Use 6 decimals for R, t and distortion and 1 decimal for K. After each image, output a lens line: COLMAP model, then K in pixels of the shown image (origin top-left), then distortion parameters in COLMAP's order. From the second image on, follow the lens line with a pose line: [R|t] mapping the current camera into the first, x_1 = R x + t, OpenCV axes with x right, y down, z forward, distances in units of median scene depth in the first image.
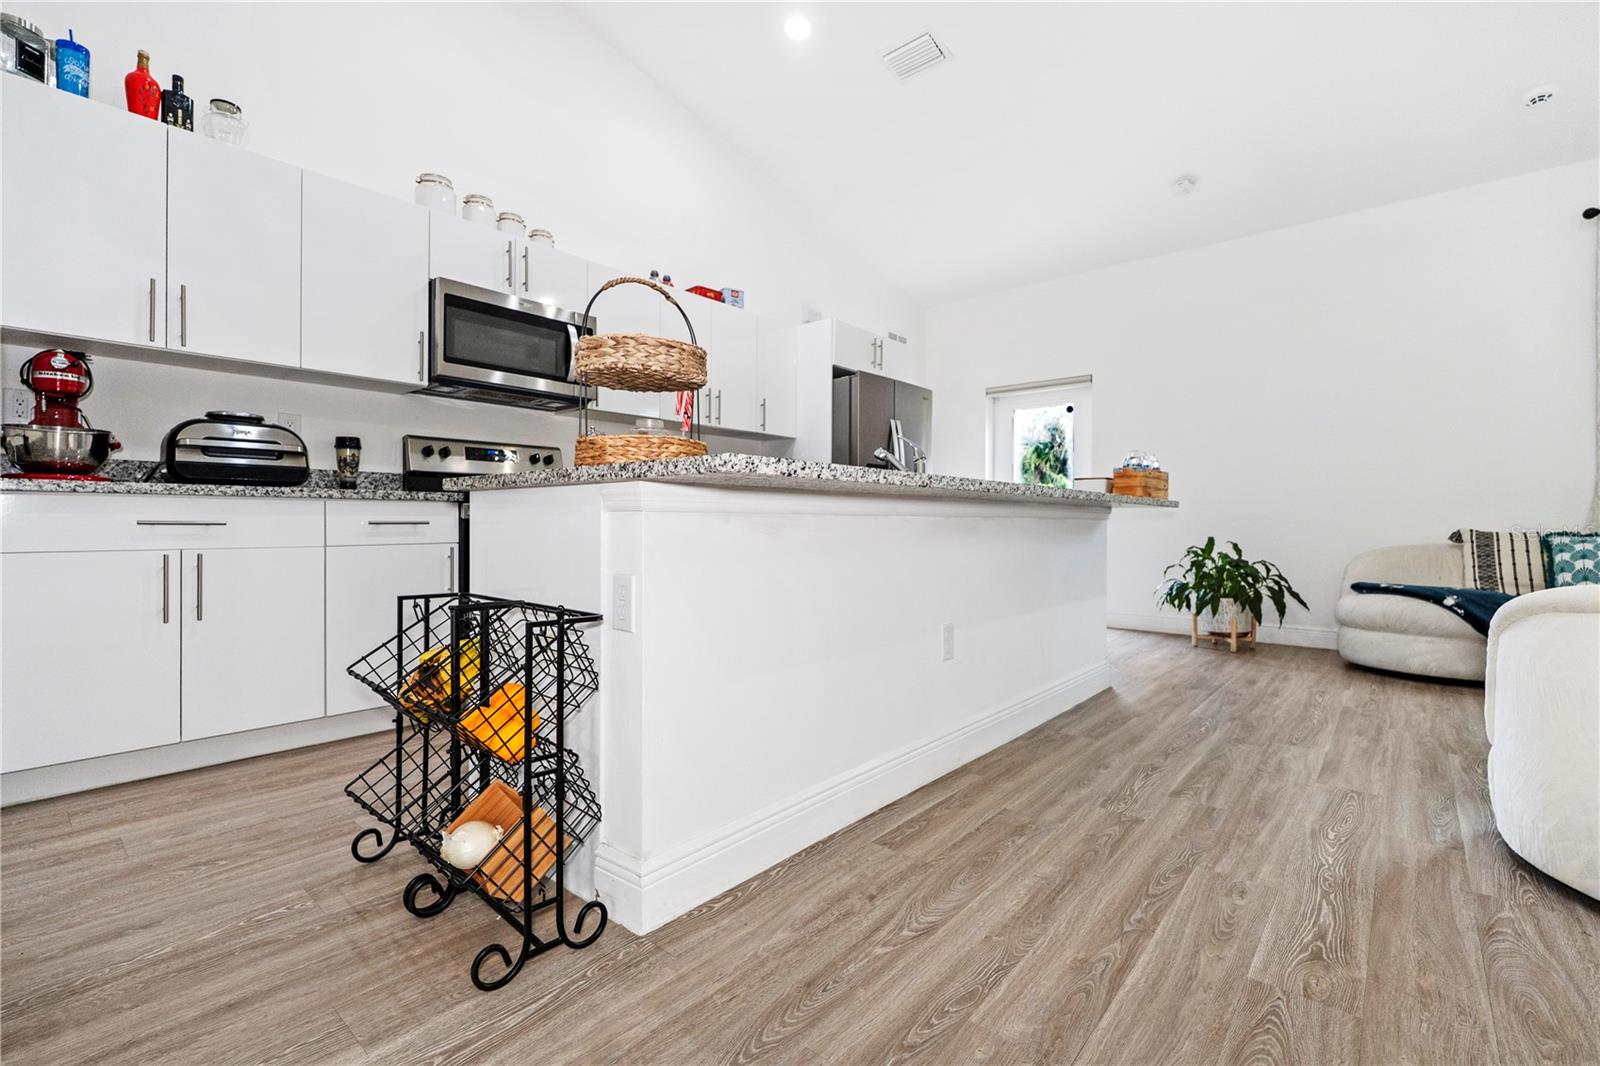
lens RADIAL K [[732.0, 0, 790.3], [0, 732.0, 529.2], [0, 0, 1]] dist [-0.004474, 0.000593]
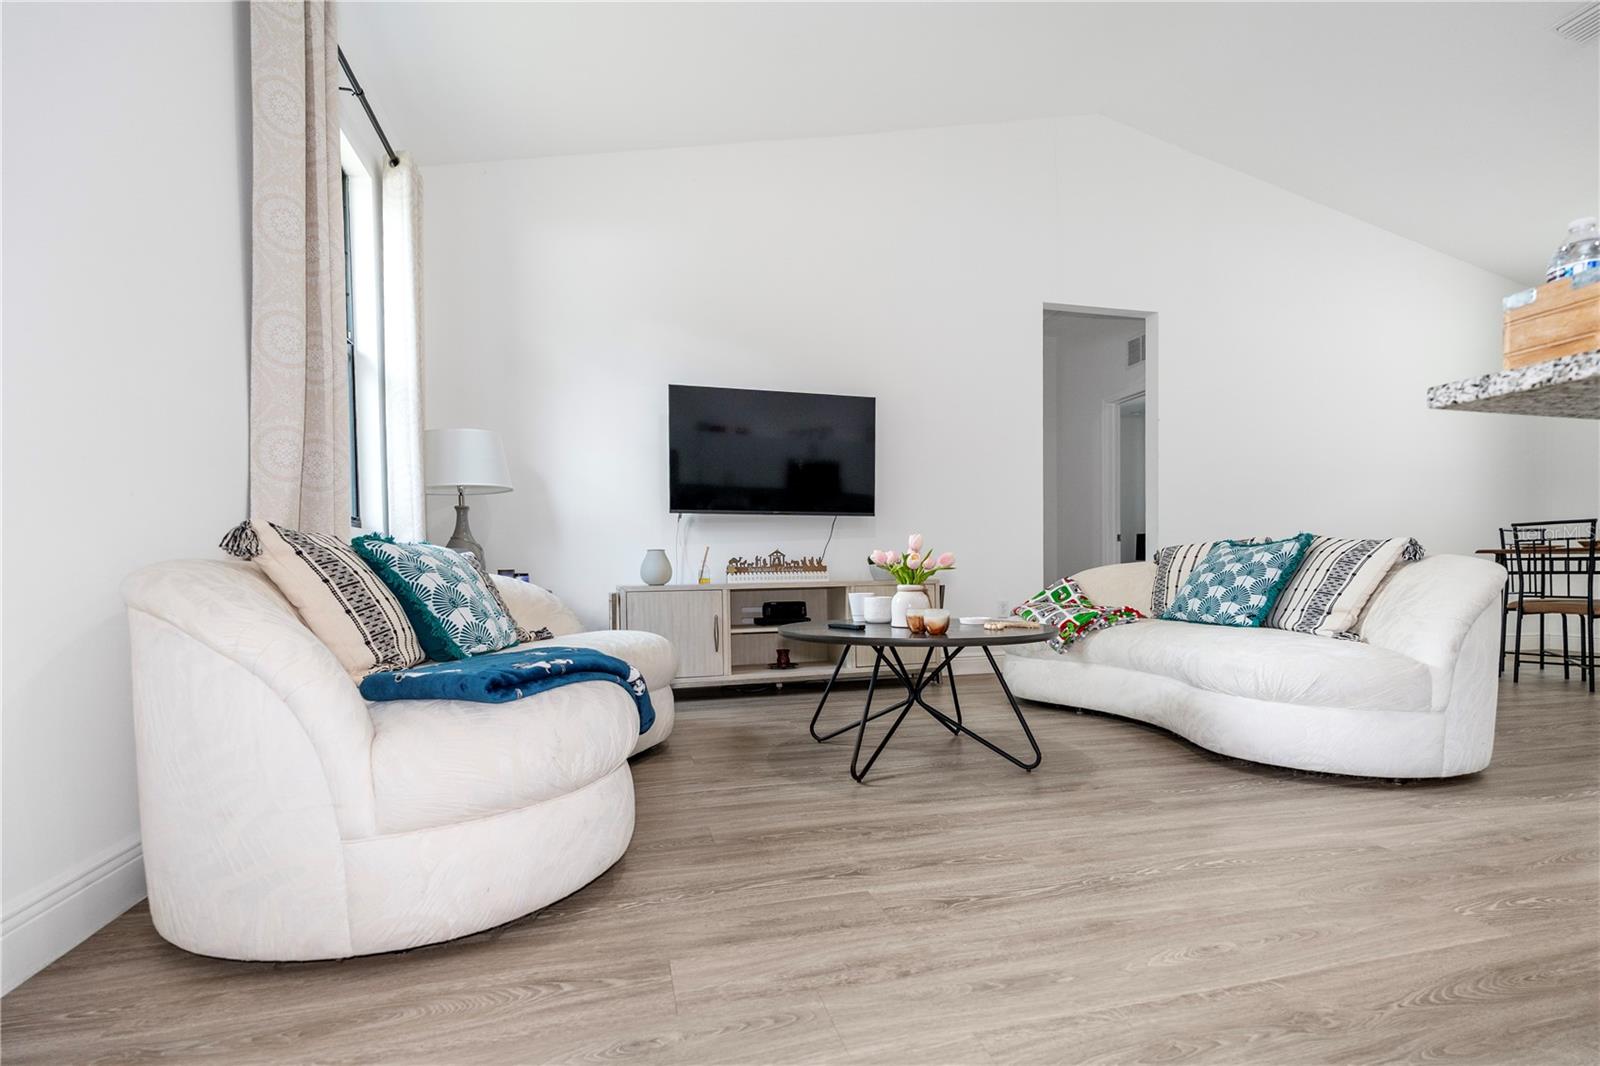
lens RADIAL K [[732.0, 0, 788.2], [0, 732.0, 604.3], [0, 0, 1]] dist [-0.004474, 0.000593]
pose [[-0.822970, -0.025739, 0.567501, 0.856752], [0.006936, 0.998443, 0.055343, 0.046633], [-0.568042, 0.049482, -0.821511, 2.054031]]
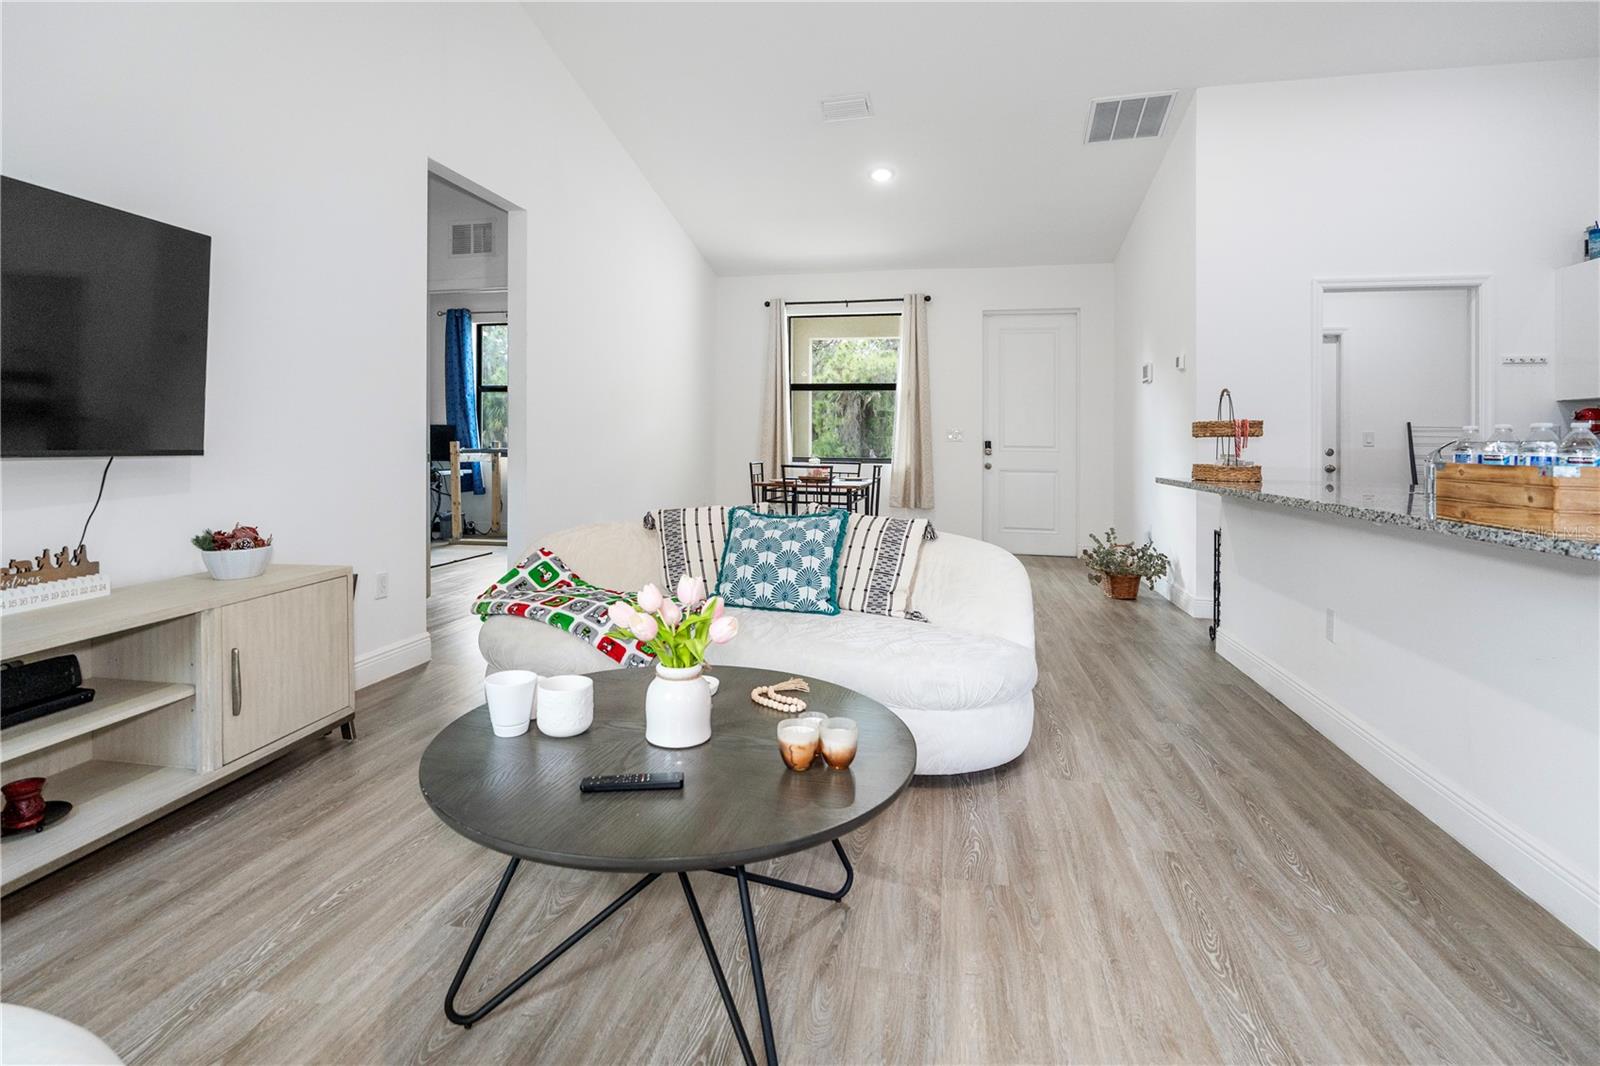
lens RADIAL K [[781.0, 0, 801.1], [0, 781.0, 435.8], [0, 0, 1]] dist [-0.007900, 0.004239]
pose [[-0.872161, -0.026148, -0.488519, 1.576927], [-0.025404, 0.999644, -0.008152, -0.116014], [0.488558, 0.005300, -0.872515, 1.687100]]
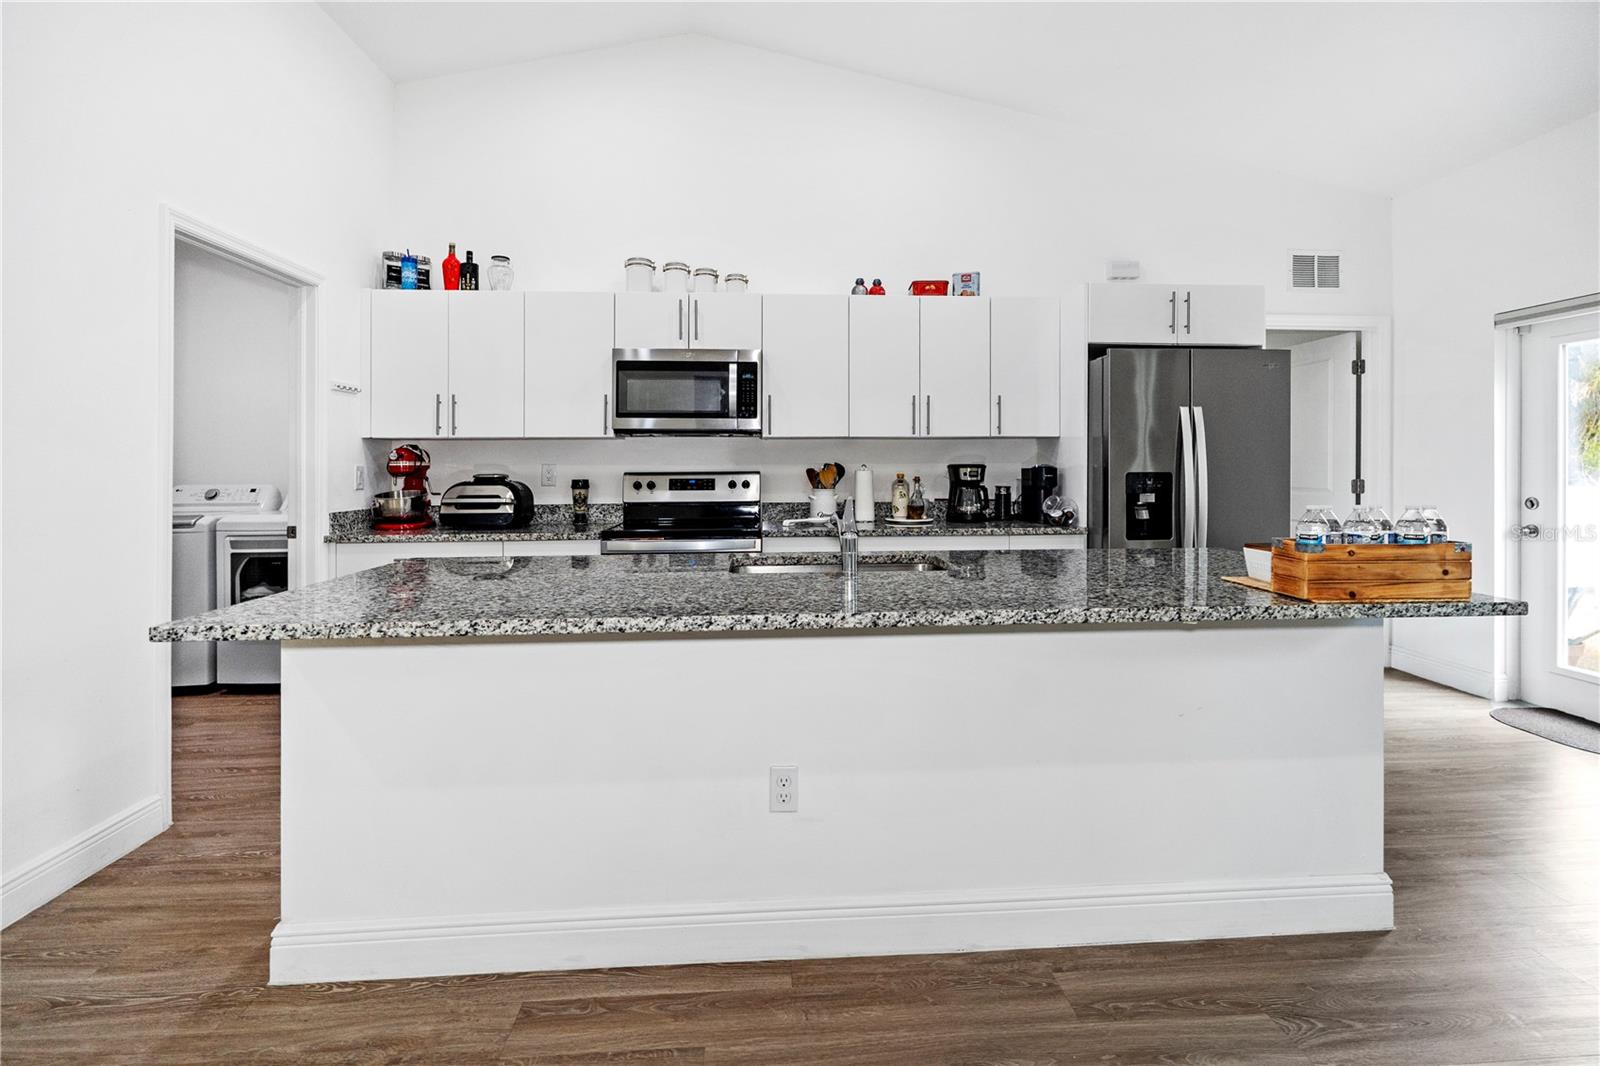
lens RADIAL K [[732.0, 0, 761.8], [0, 732.0, 469.2], [0, 0, 1]] dist [-0.004474, 0.000593]
pose [[0.692910, -0.011082, -0.720939, 0.775667], [0.005487, 0.999934, -0.010097, -0.179666], [0.721004, 0.003040, 0.692925, 0.458572]]
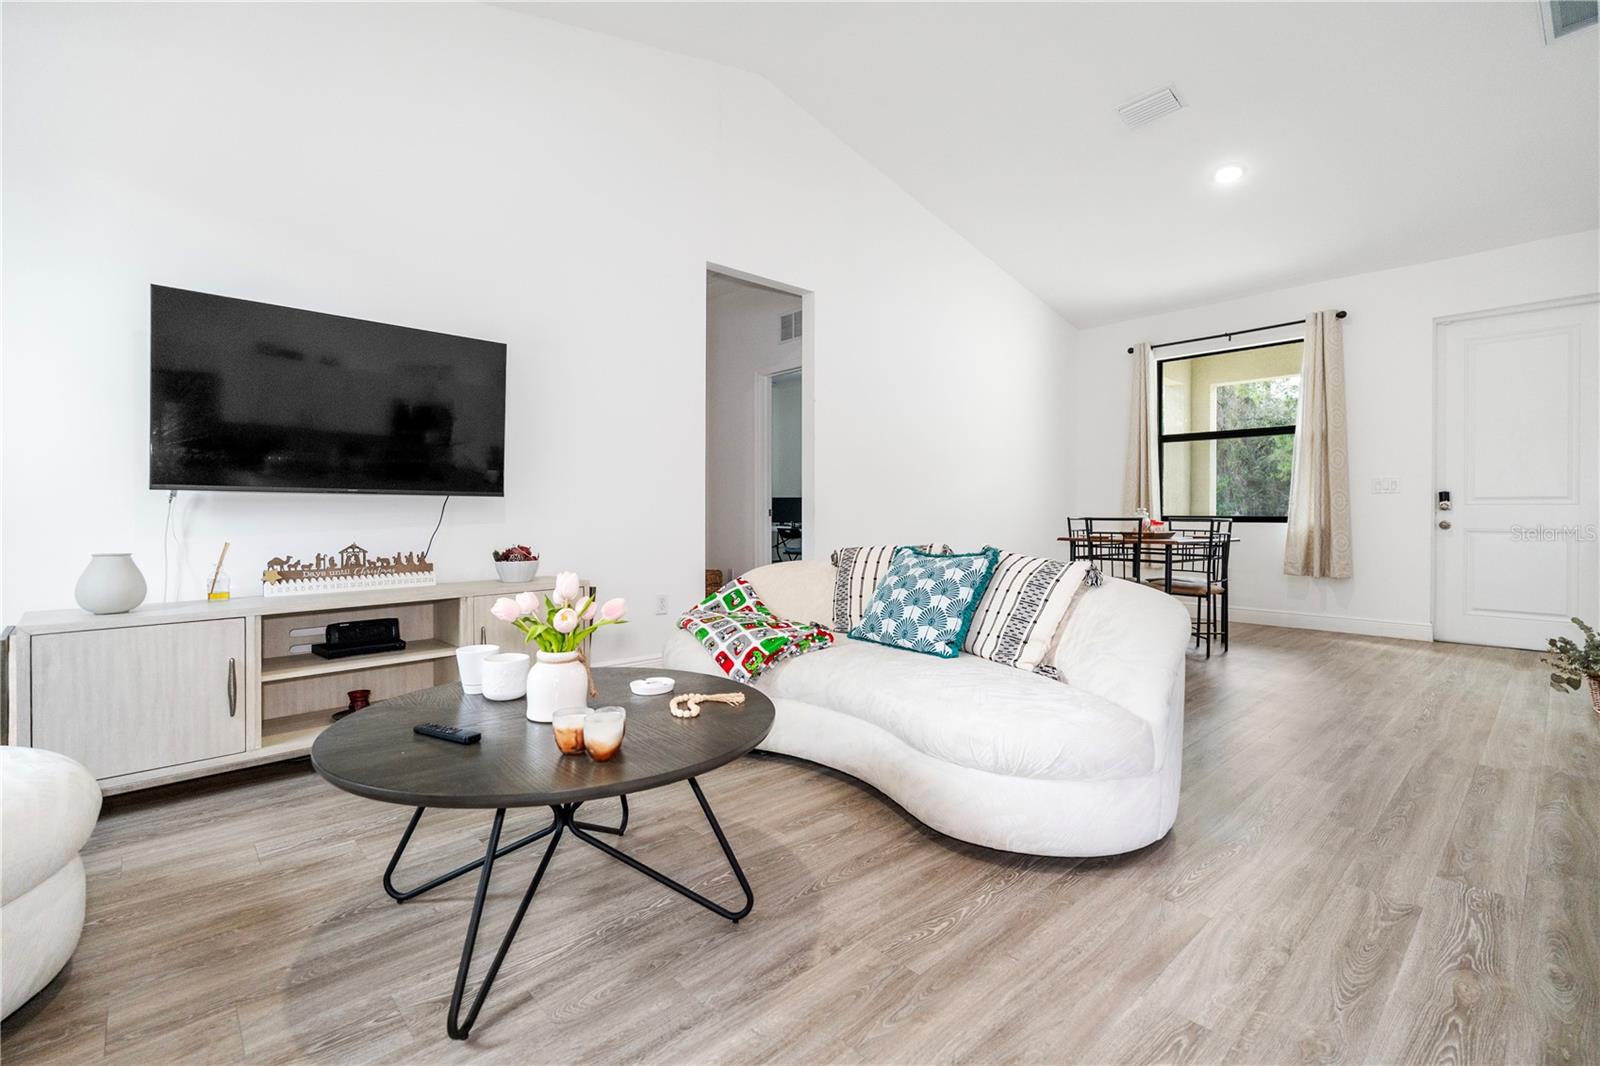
lens RADIAL K [[732.0, 0, 786.9], [0, 732.0, 505.8], [0, 0, 1]] dist [-0.004474, 0.000593]
pose [[-0.992818, -0.011686, 0.119065, 1.027159], [-0.012154, 0.999921, -0.003203, -0.059772], [-0.119019, -0.004627, -0.992881, 1.725566]]
